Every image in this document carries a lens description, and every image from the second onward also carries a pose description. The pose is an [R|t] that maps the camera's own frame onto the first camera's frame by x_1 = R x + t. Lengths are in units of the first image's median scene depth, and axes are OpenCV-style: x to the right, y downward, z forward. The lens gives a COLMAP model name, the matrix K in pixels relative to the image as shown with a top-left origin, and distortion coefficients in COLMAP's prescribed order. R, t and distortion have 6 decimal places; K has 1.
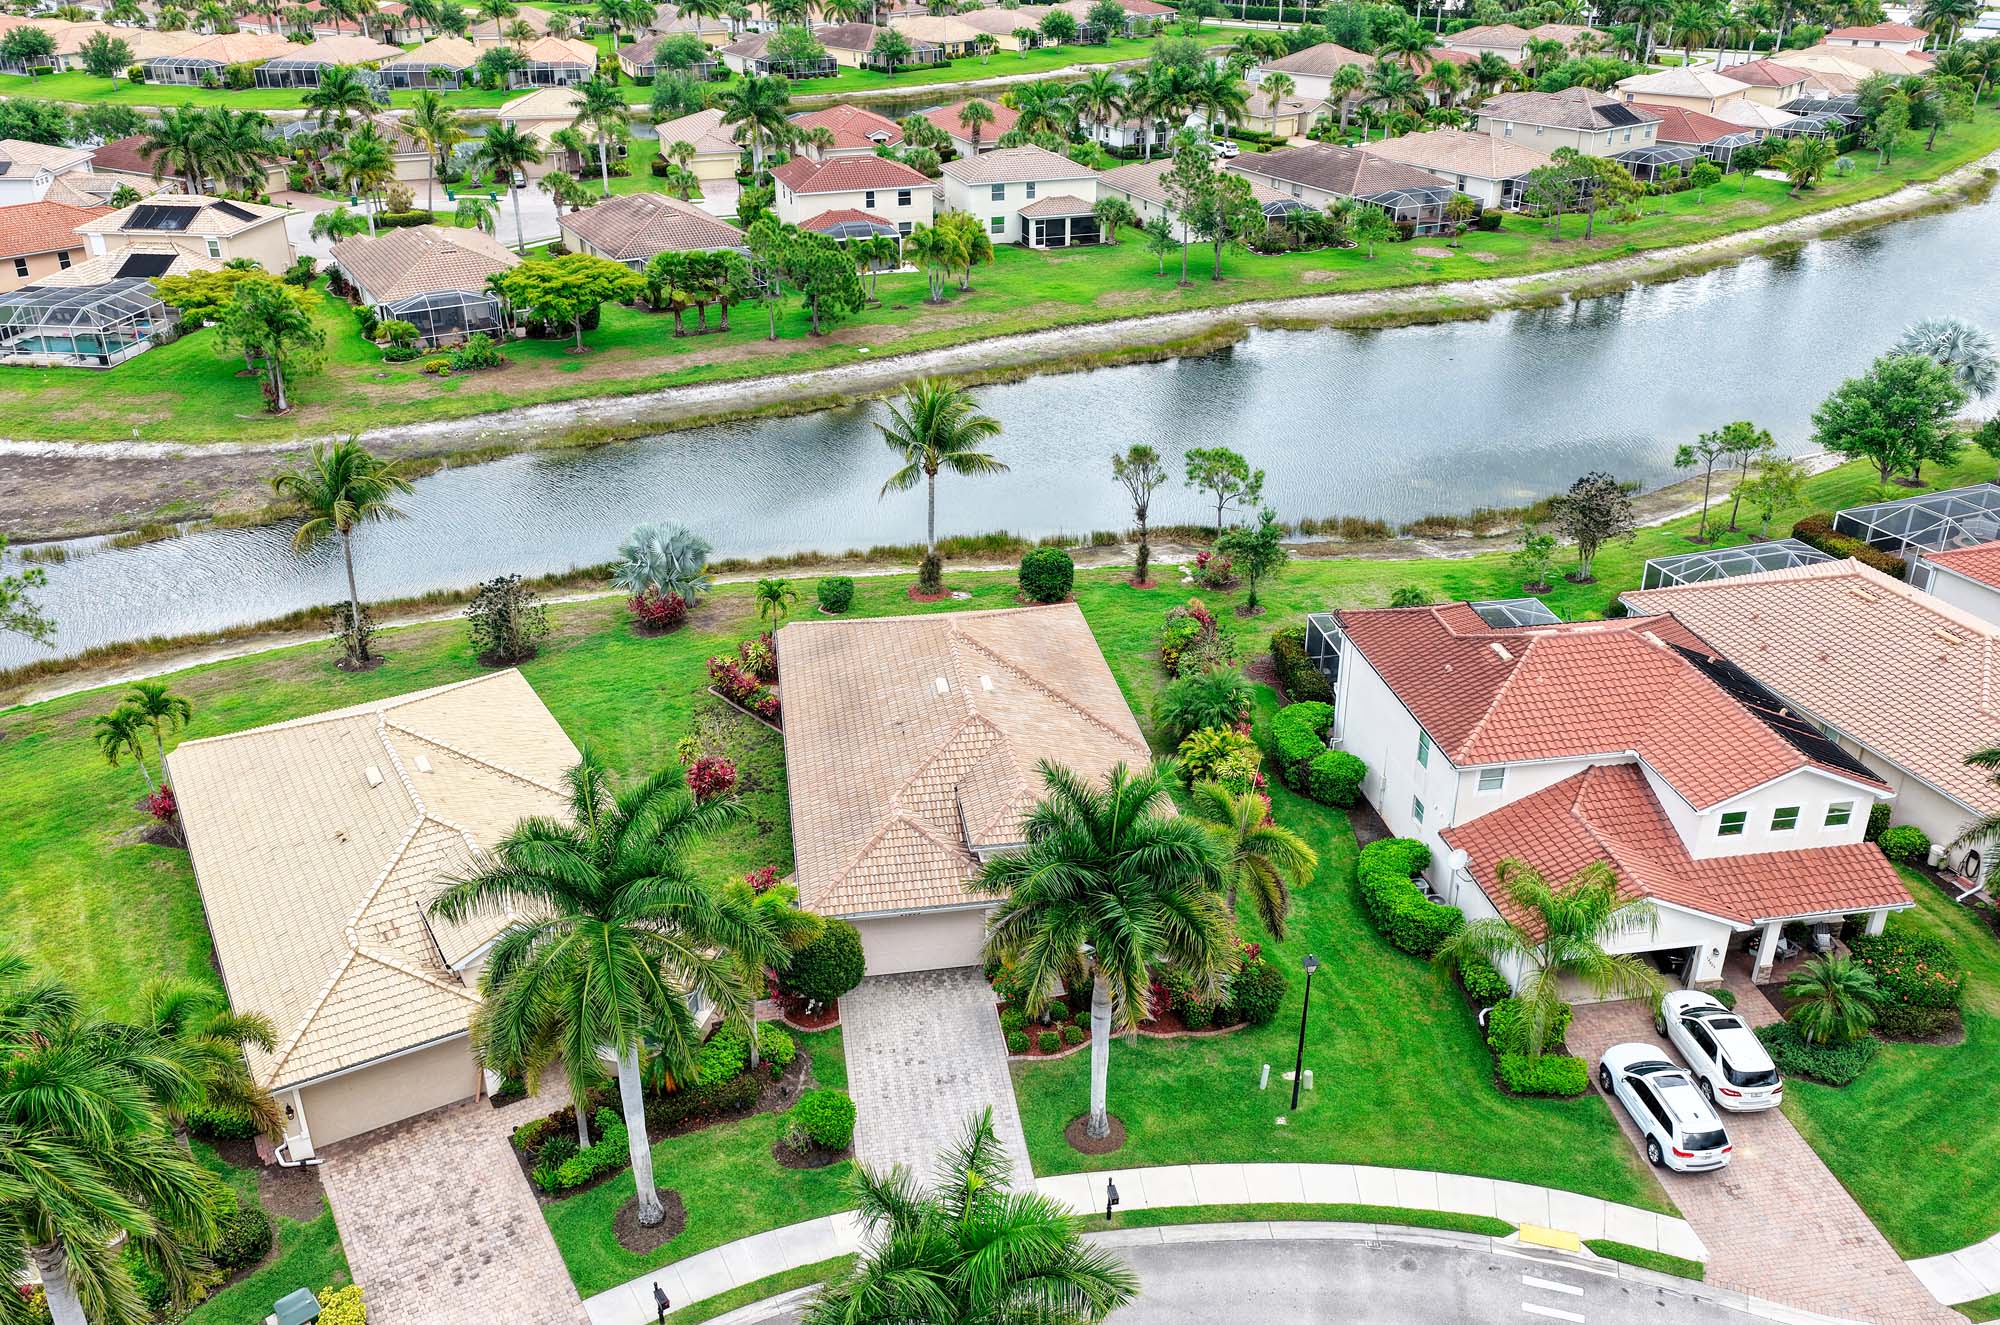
lens RADIAL K [[1639.4, 0, 1003.0], [0, 1639.4, 668.6], [0, 0, 1]] dist [-0.008841, 0.027109]
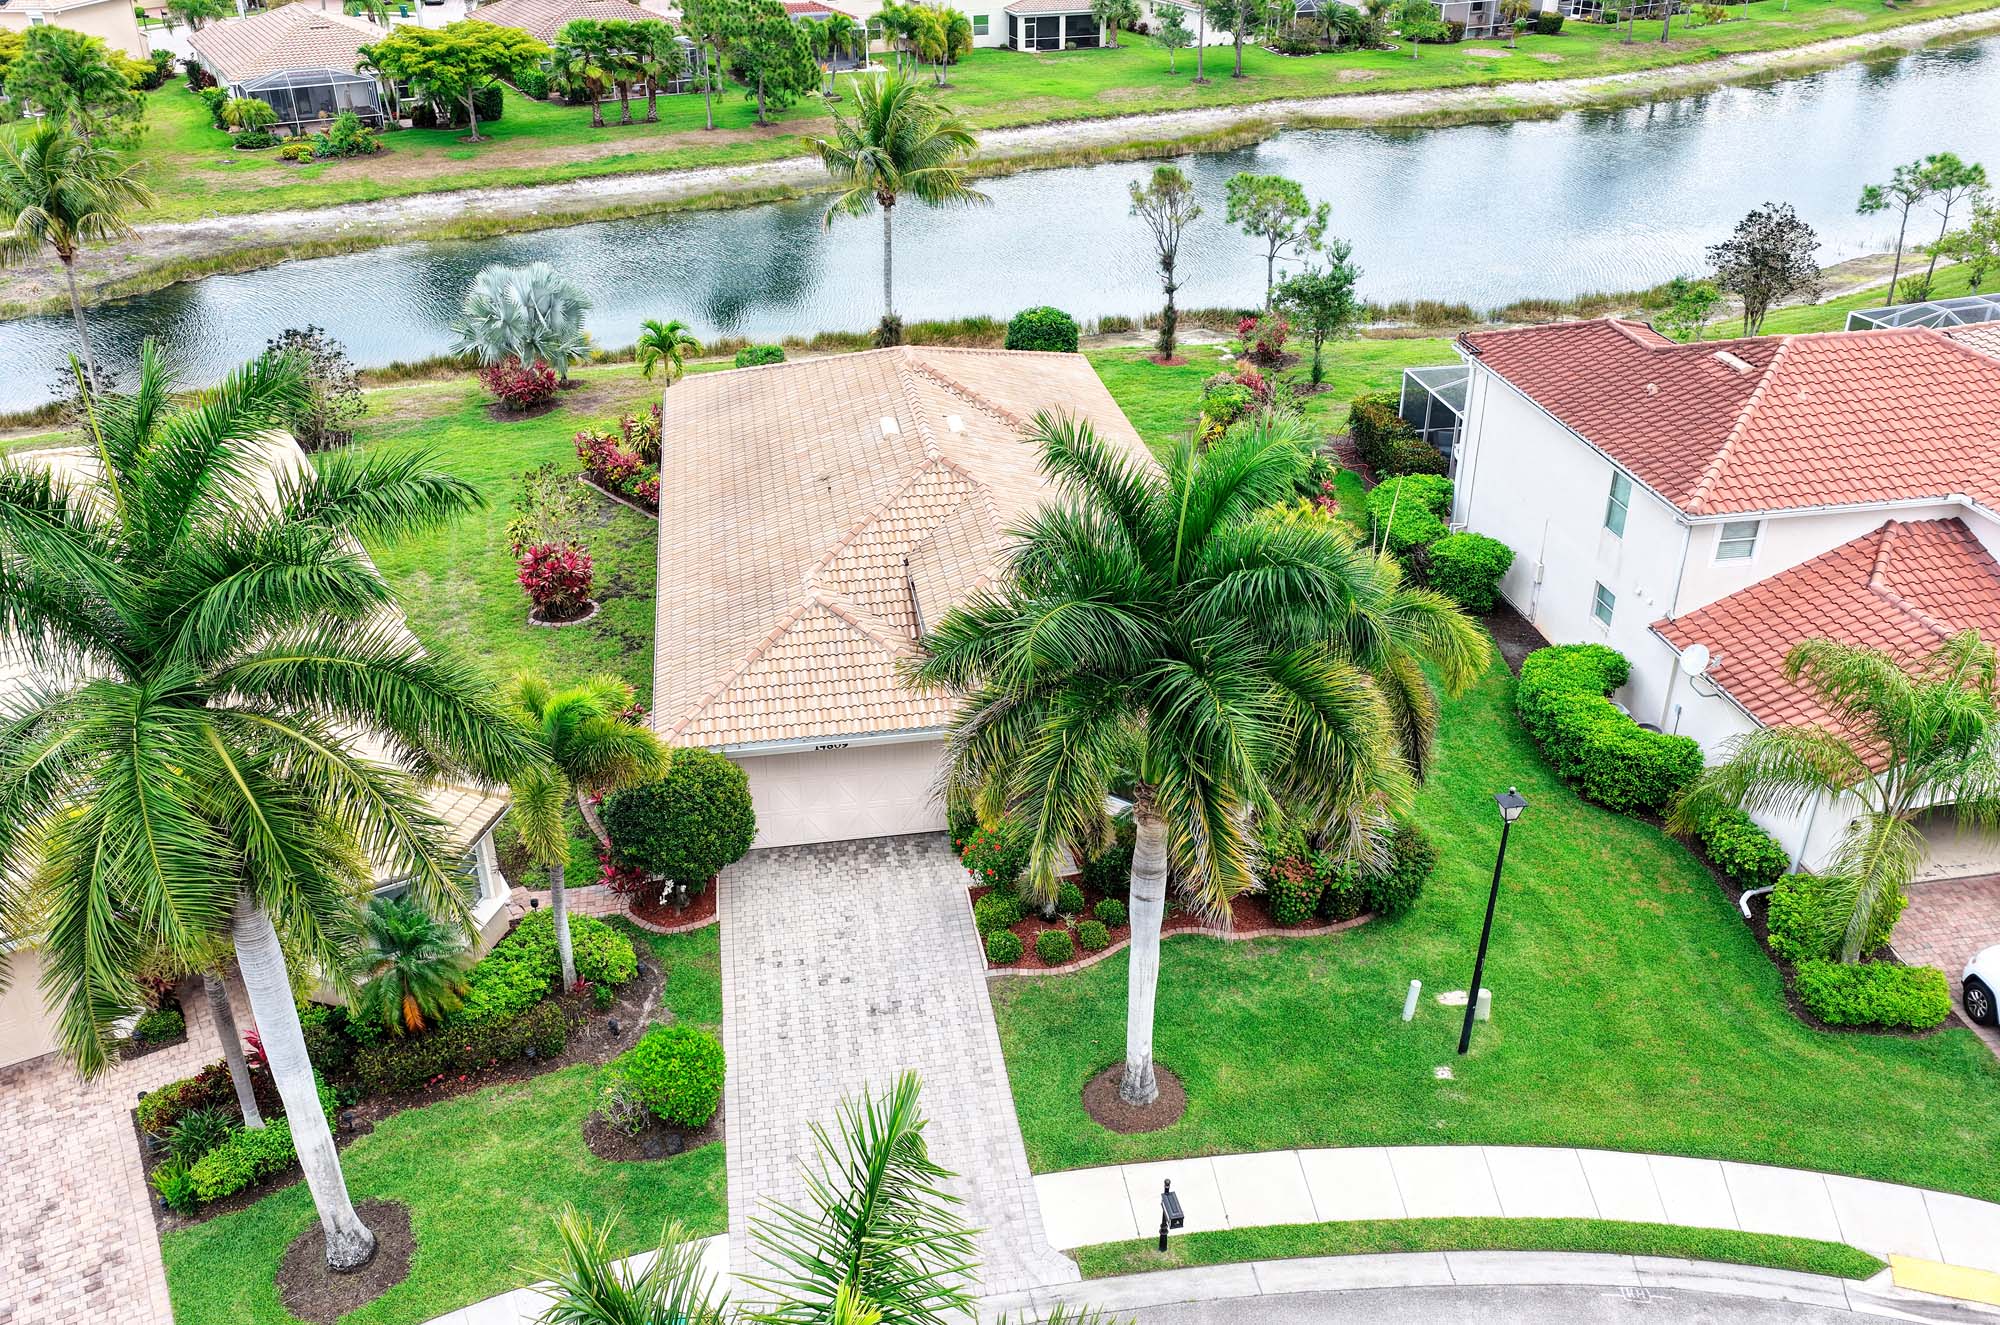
lens RADIAL K [[1639.4, 0, 1000.6], [0, 1639.4, 660.9], [0, 0, 1]] dist [-0.008841, 0.027109]
pose [[0.999980, -0.004892, 0.004029, 0.005401], [0.004747, 0.999369, 0.035208, 0.086014], [-0.004198, -0.035188, 0.999372, 0.338118]]
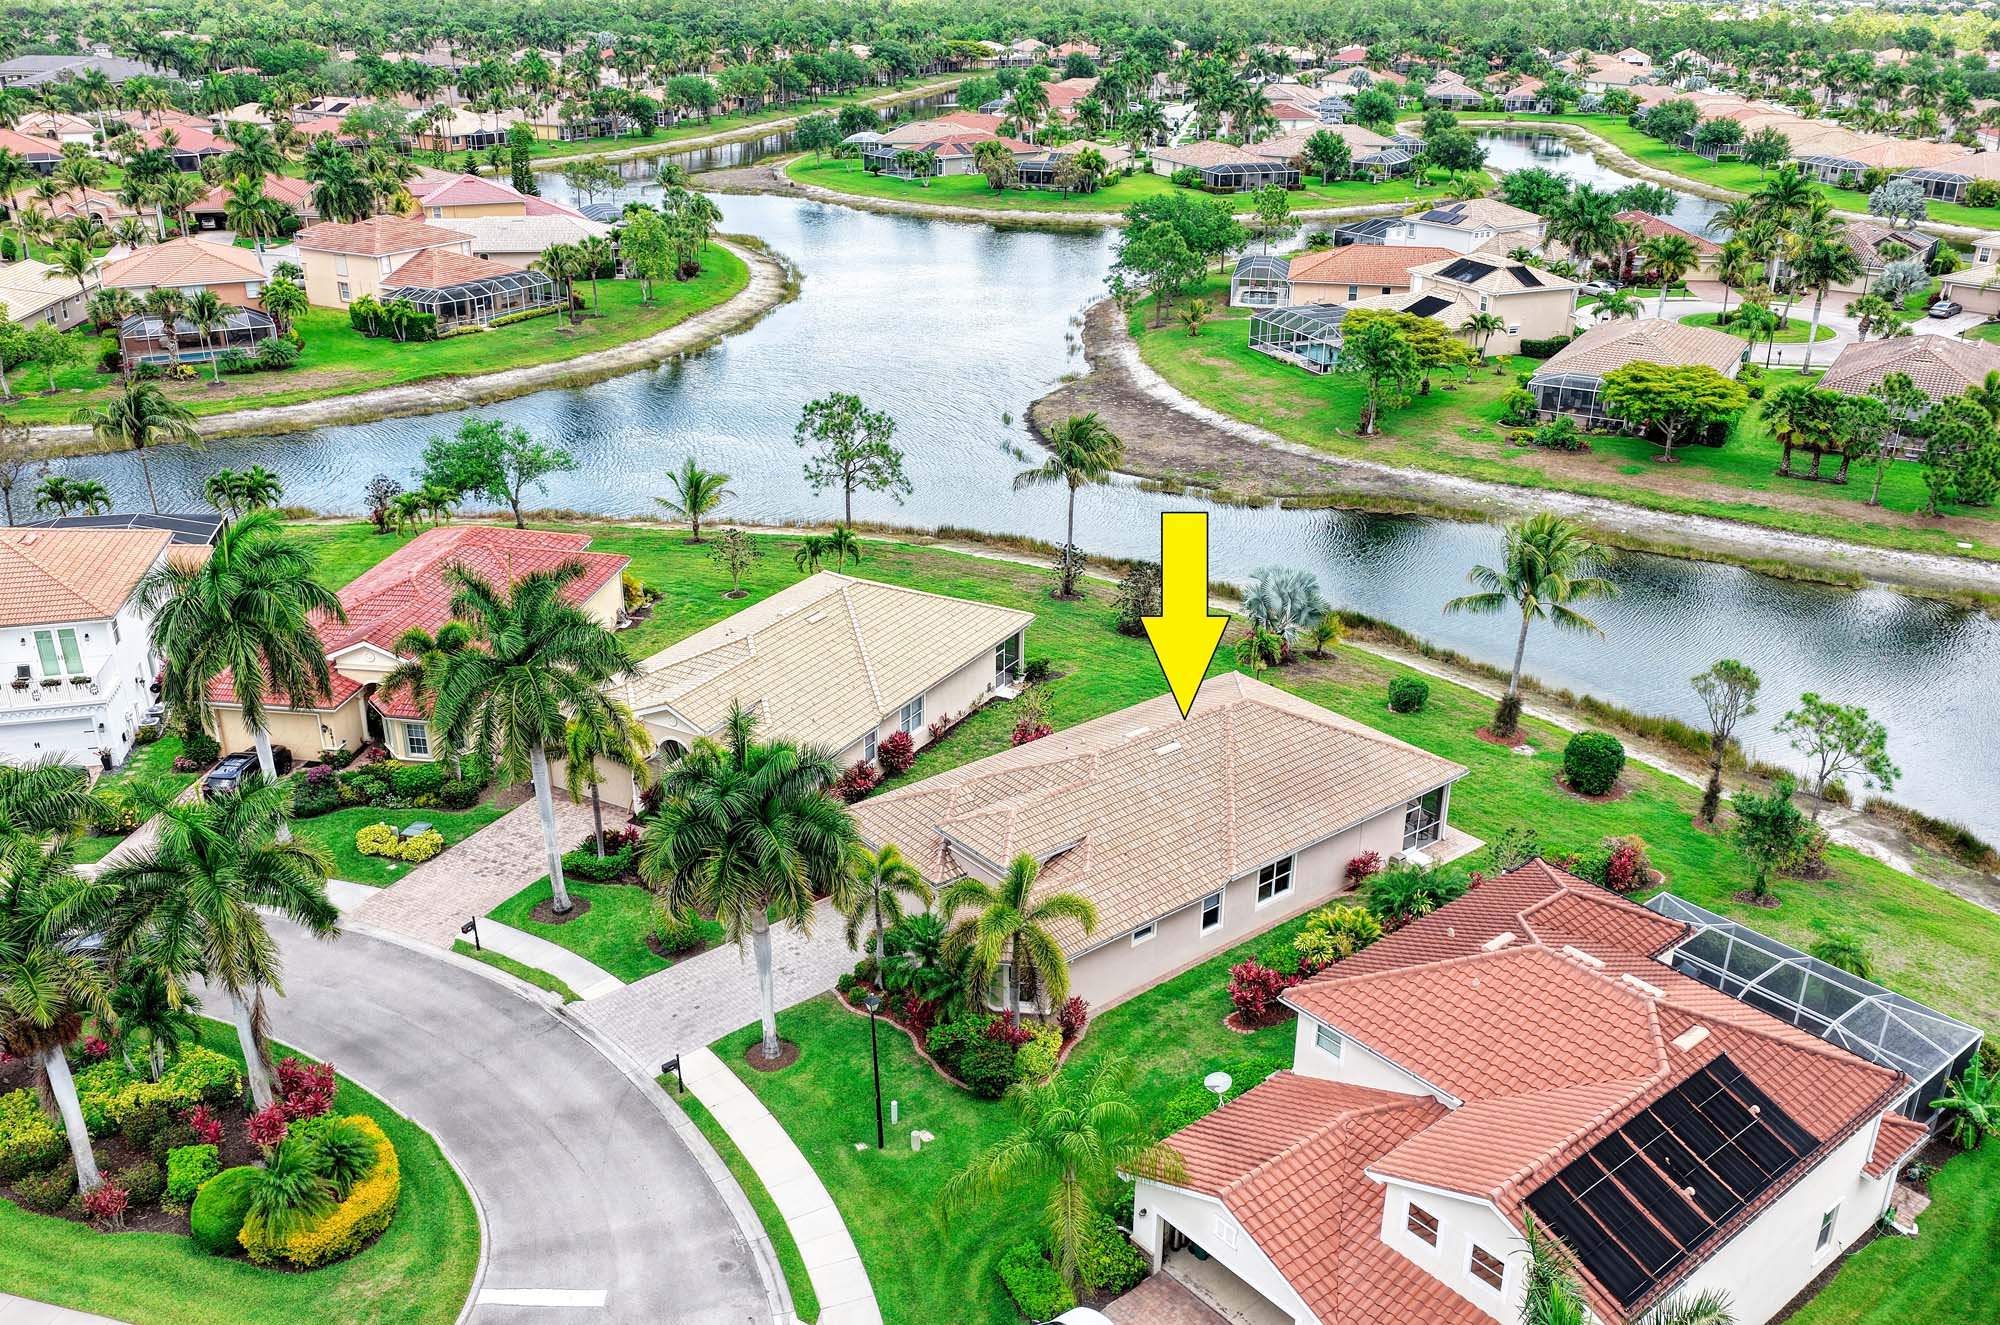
lens RADIAL K [[1639.4, 0, 998.9], [0, 1639.4, 660.0], [0, 0, 1]] dist [-0.008841, 0.027109]
pose [[0.484073, 0.342117, -0.805375, 0.786336], [-0.388968, 0.908596, 0.152174, -0.165927], [0.783822, 0.239602, 0.572899, 0.327791]]
